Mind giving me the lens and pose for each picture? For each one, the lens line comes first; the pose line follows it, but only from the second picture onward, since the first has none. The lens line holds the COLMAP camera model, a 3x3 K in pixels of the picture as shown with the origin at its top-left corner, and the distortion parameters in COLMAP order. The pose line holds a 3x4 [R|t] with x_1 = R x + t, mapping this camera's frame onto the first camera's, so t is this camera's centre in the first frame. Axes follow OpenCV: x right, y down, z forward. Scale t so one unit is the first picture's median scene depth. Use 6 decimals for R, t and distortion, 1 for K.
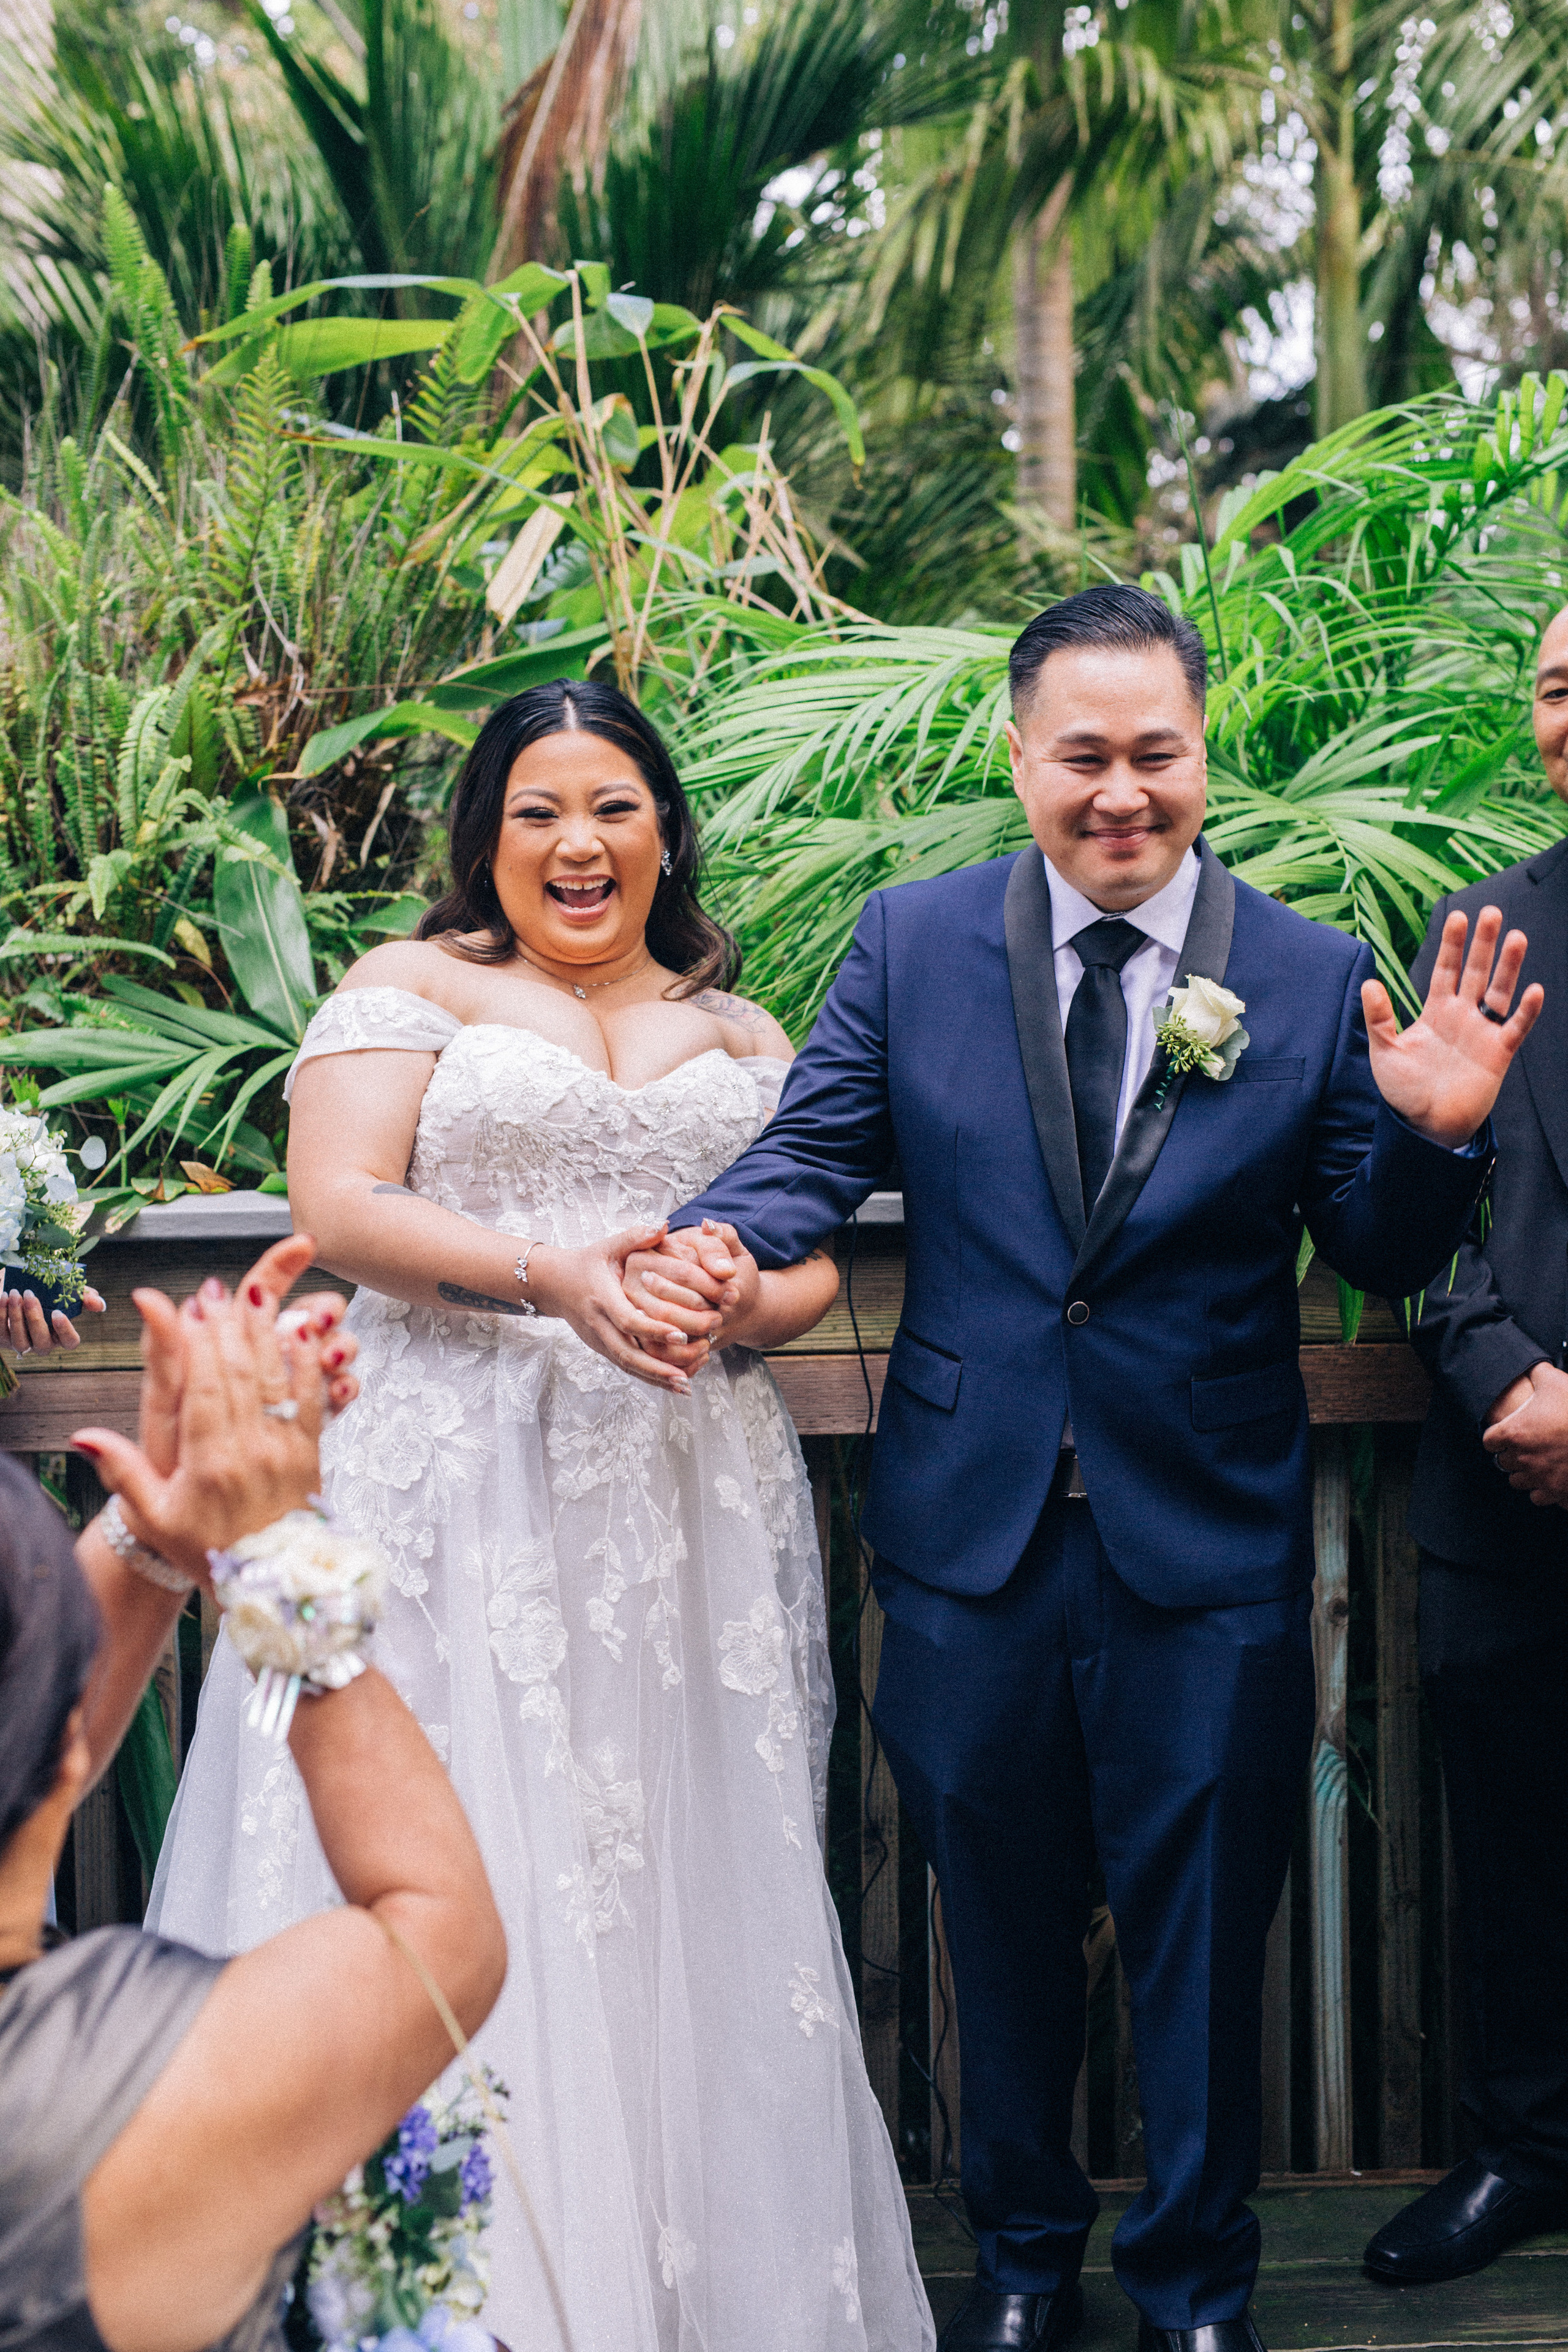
lens RADIAL K [[3228.5, 0, 793.7], [0, 3228.5, 1175.5], [0, 0, 1]] dist [0.027711, 0.000000]
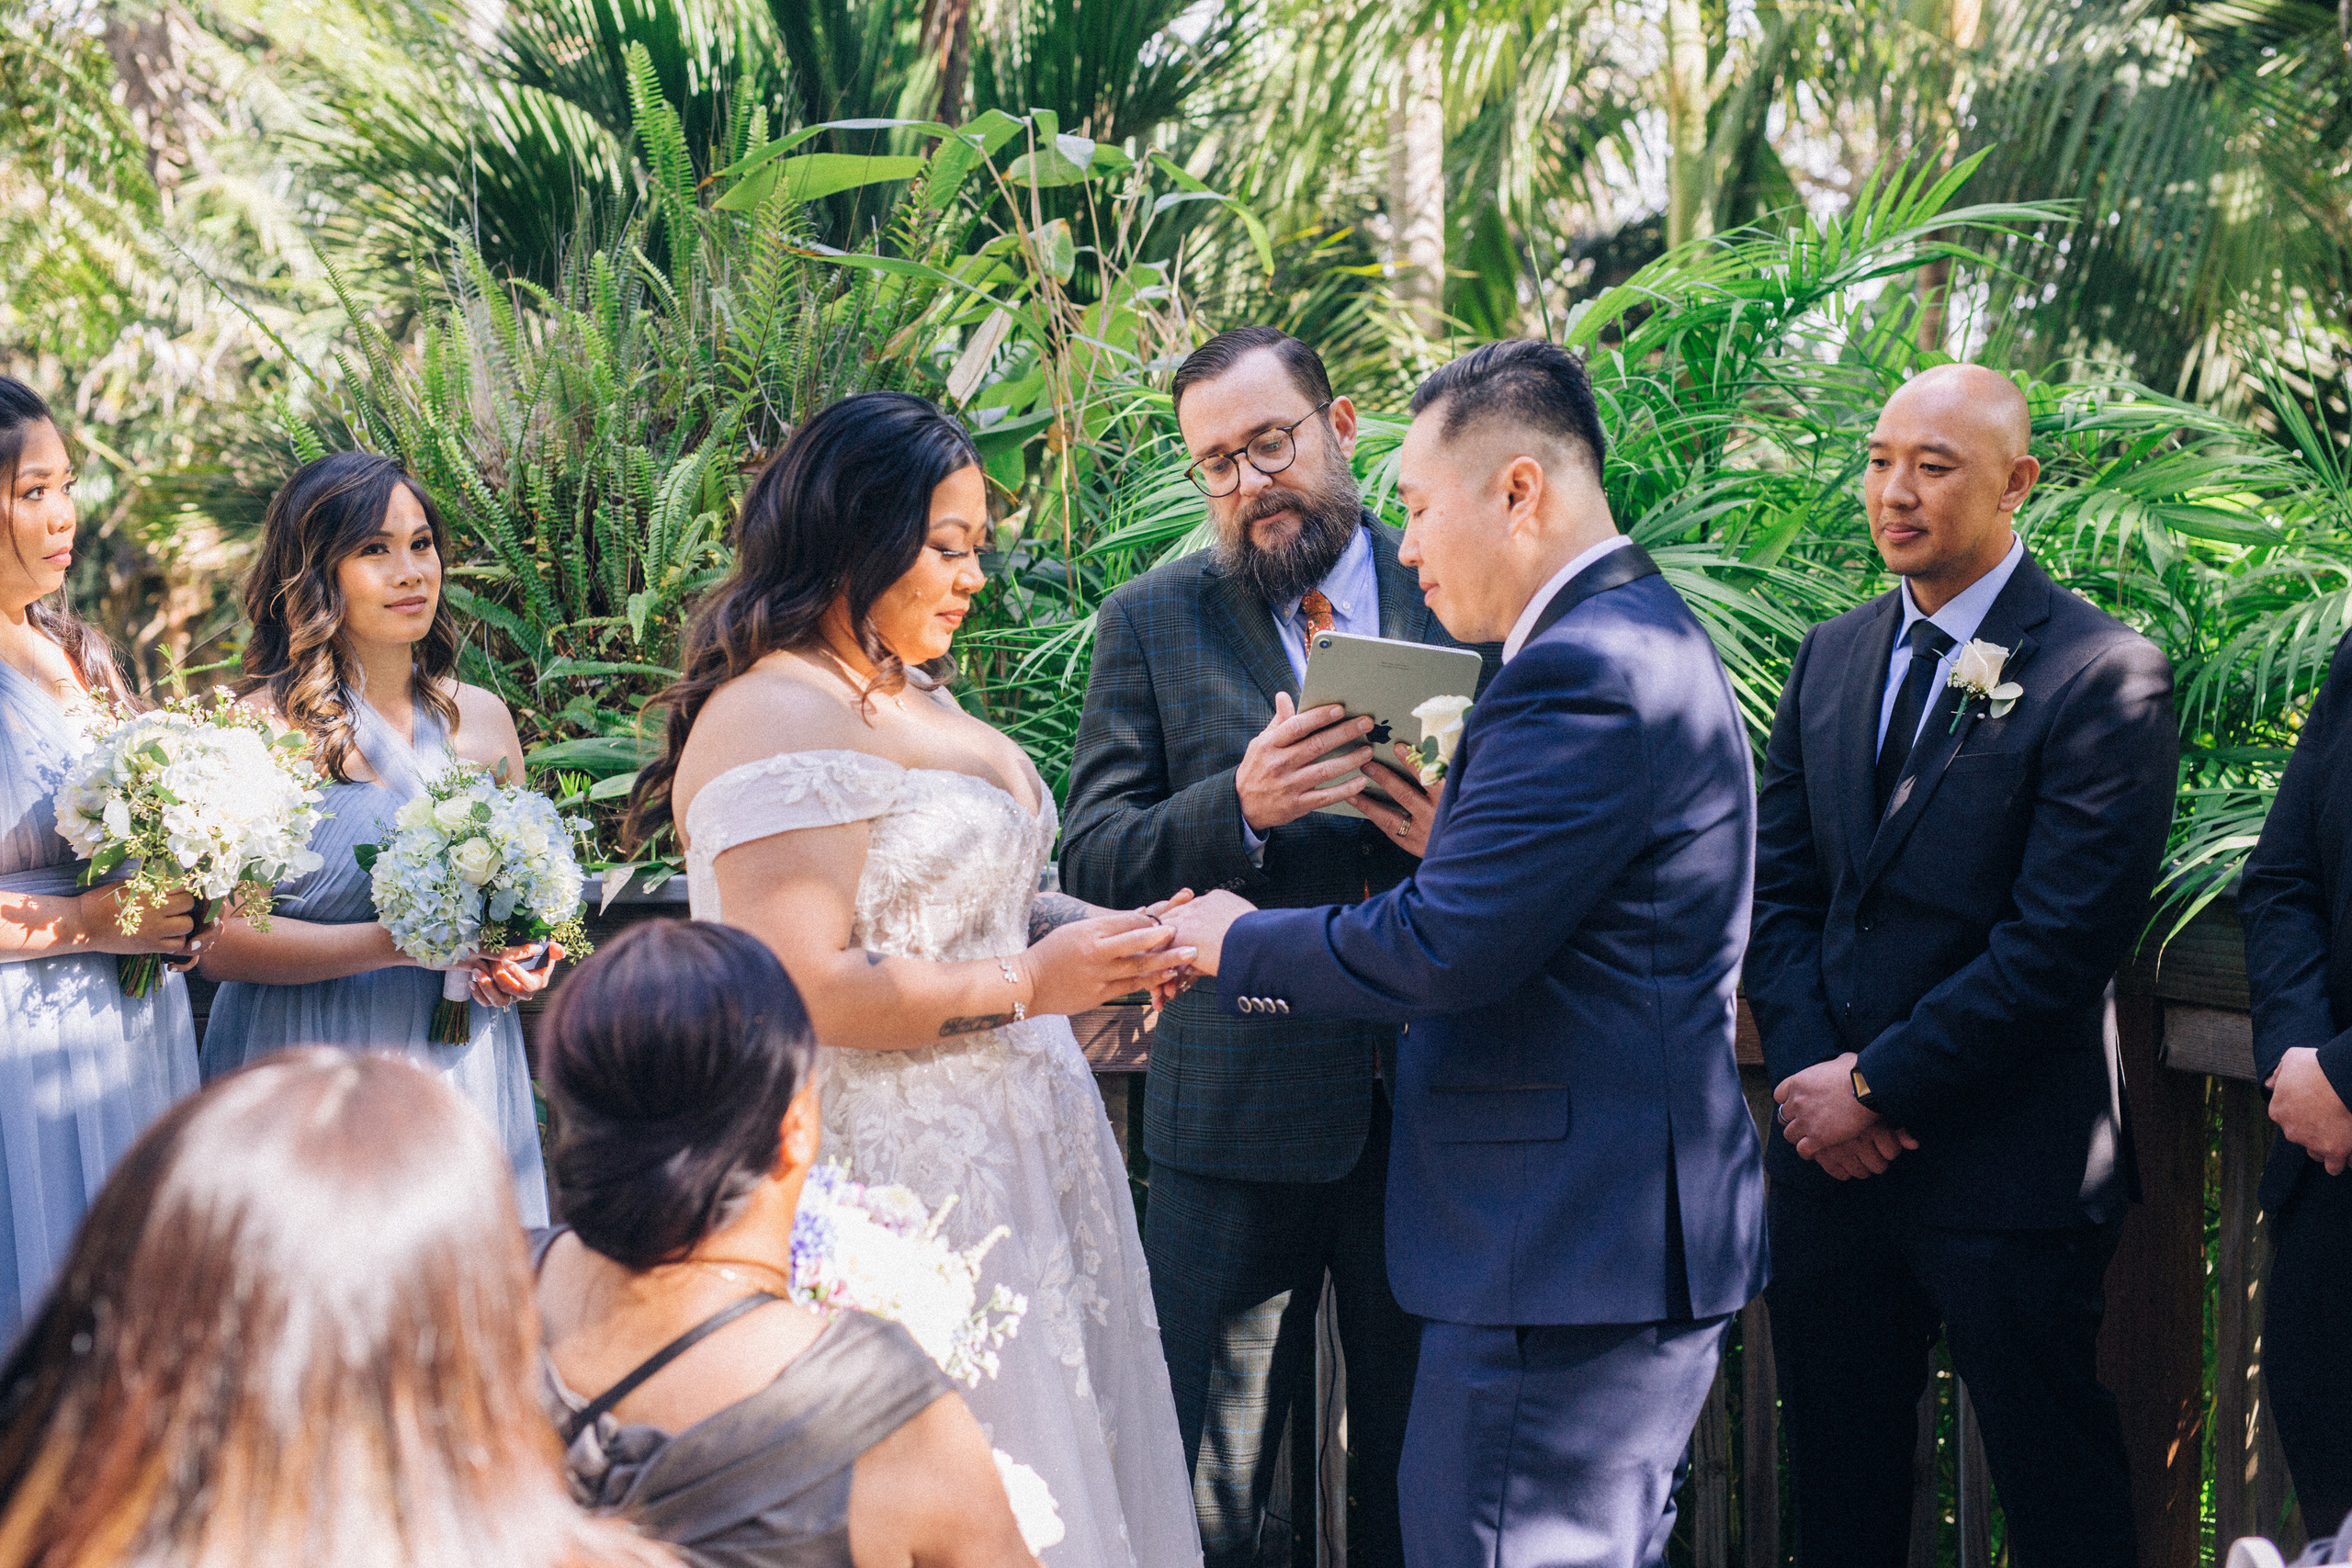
lens RADIAL K [[3228.2, 0, 1186.6], [0, 3228.2, 796.4], [0, 0, 1]] dist [0.027711, 0.000000]
pose [[0.999944, 0.007449, 0.007480, -0.015762], [-0.007006, 0.998318, -0.057559, 0.040589], [-0.007896, 0.057504, 0.998314, -0.183068]]
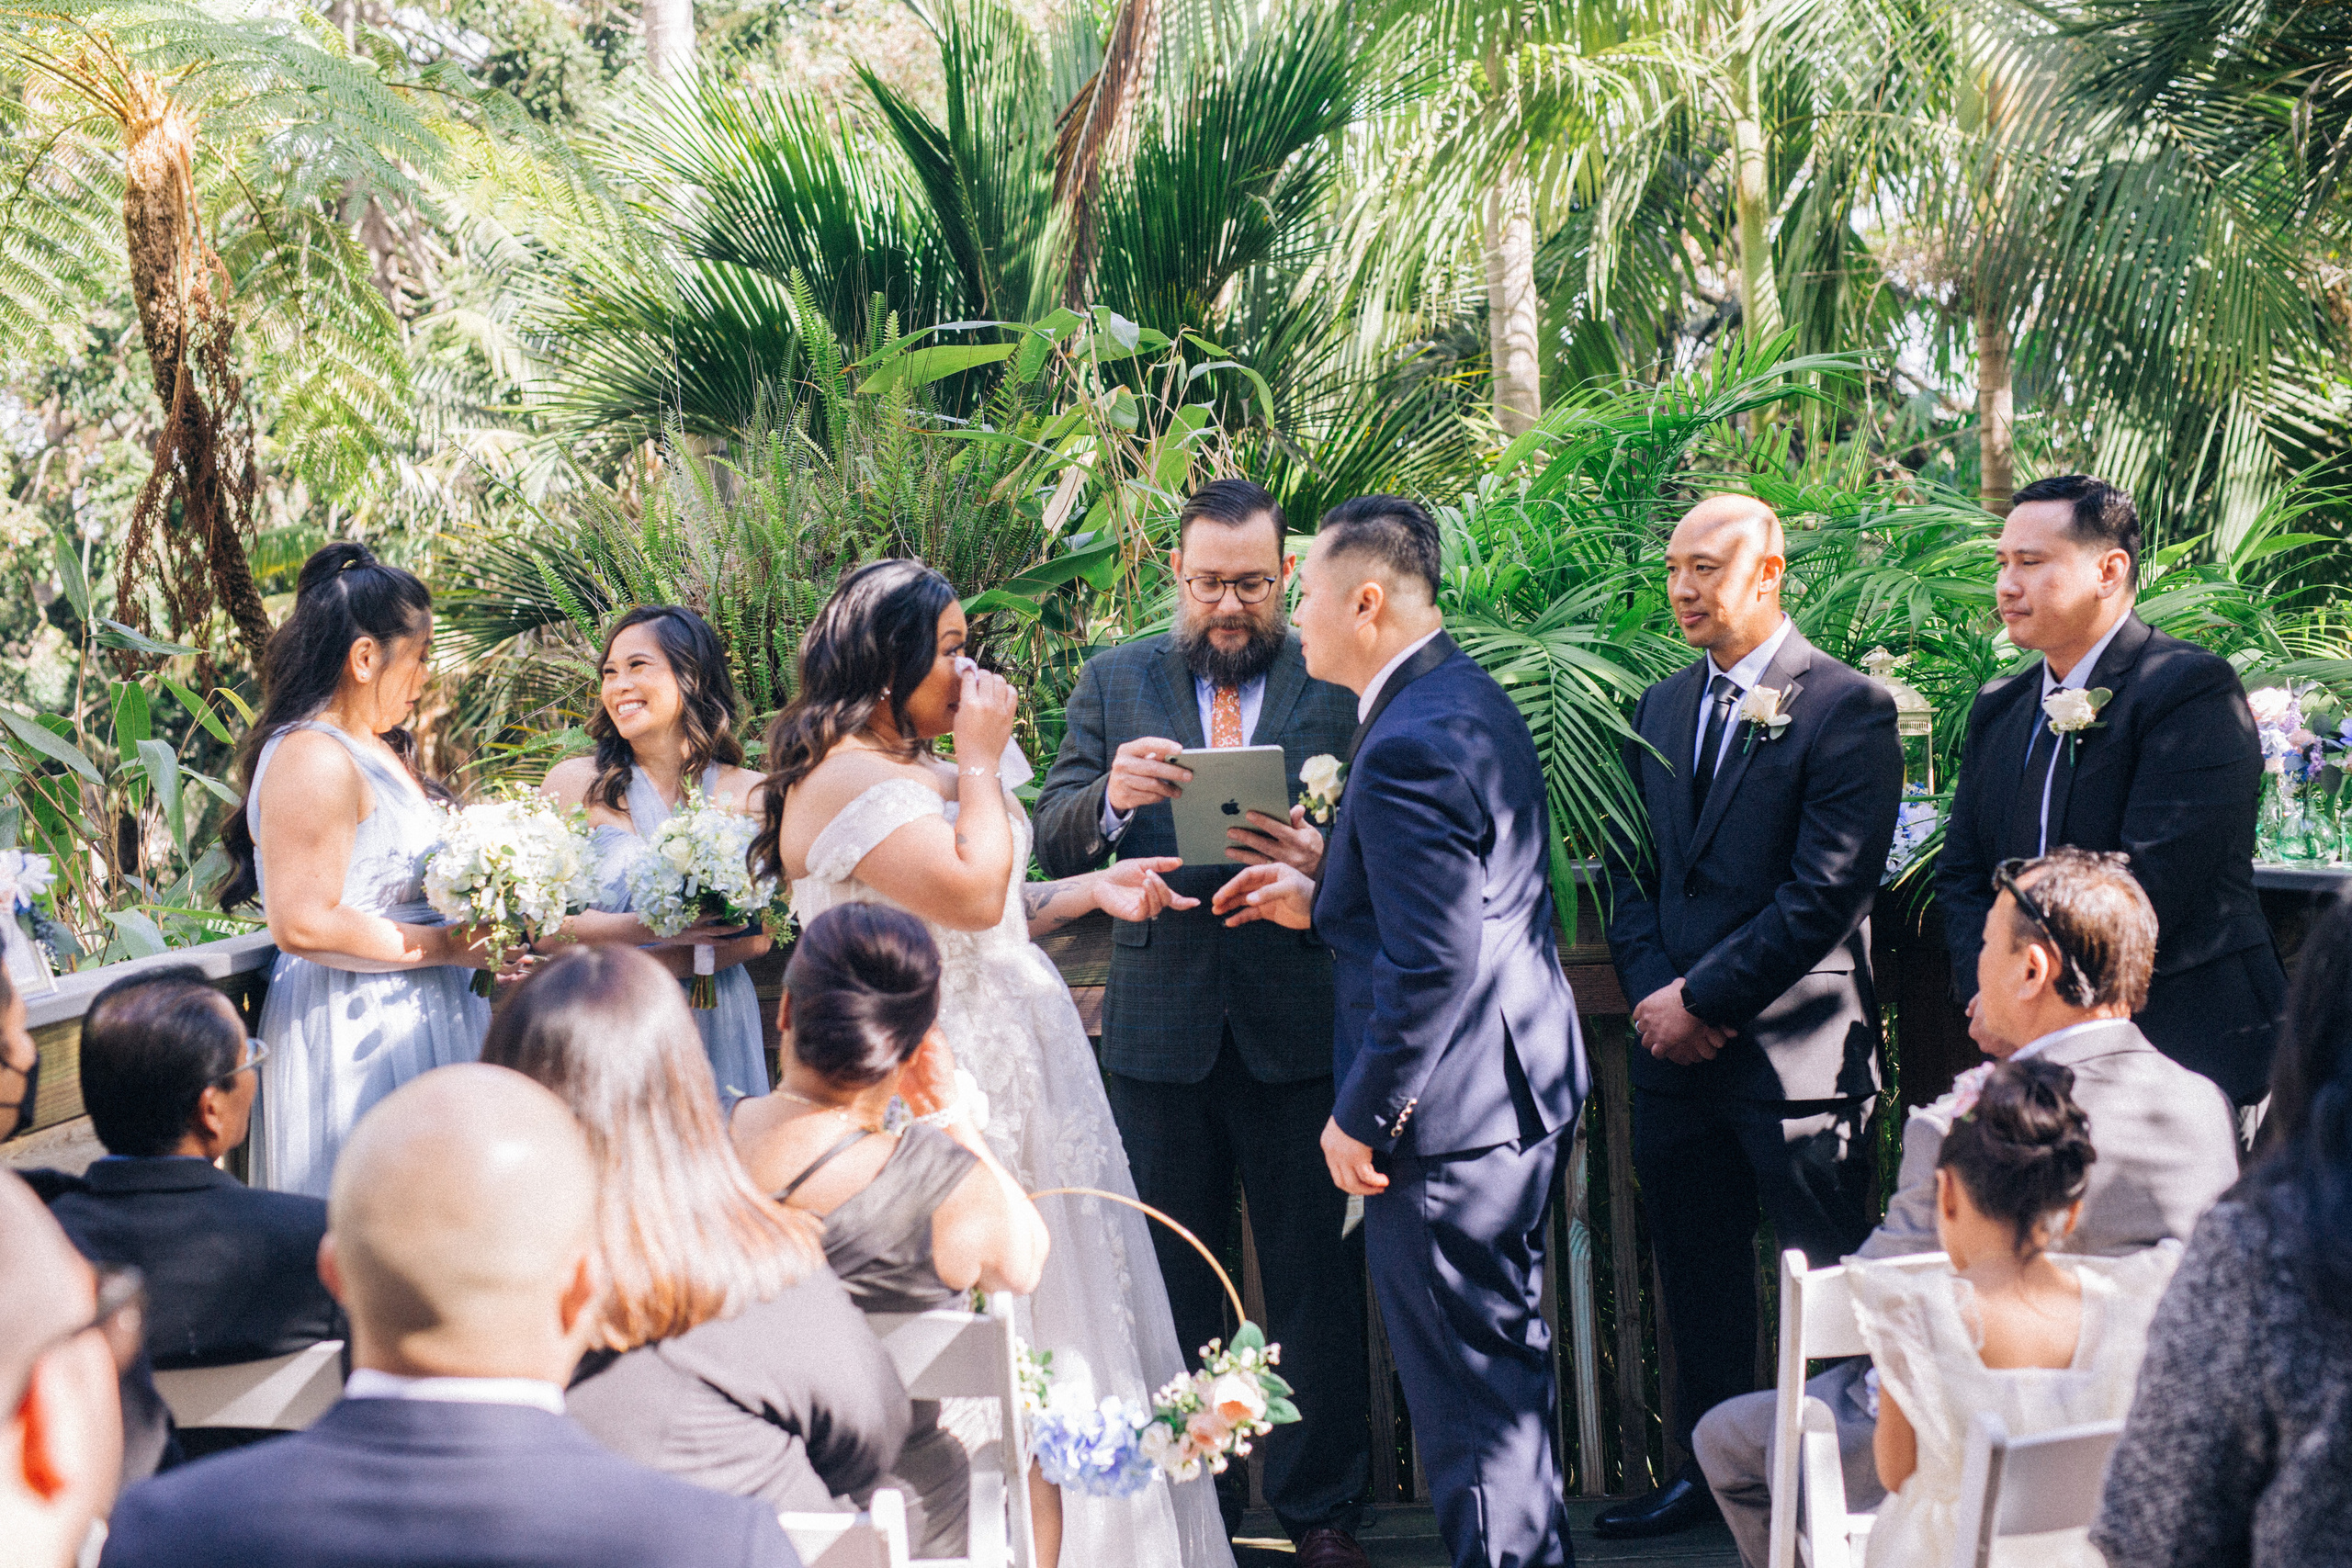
lens RADIAL K [[3228.2, 0, 1186.0], [0, 3228.2, 775.8], [0, 0, 1]] dist [0.027711, 0.000000]
pose [[0.997720, -0.030085, -0.060419, 0.066075], [0.024971, 0.996178, -0.083696, 0.075659], [0.062706, 0.081996, 0.994658, -0.539407]]
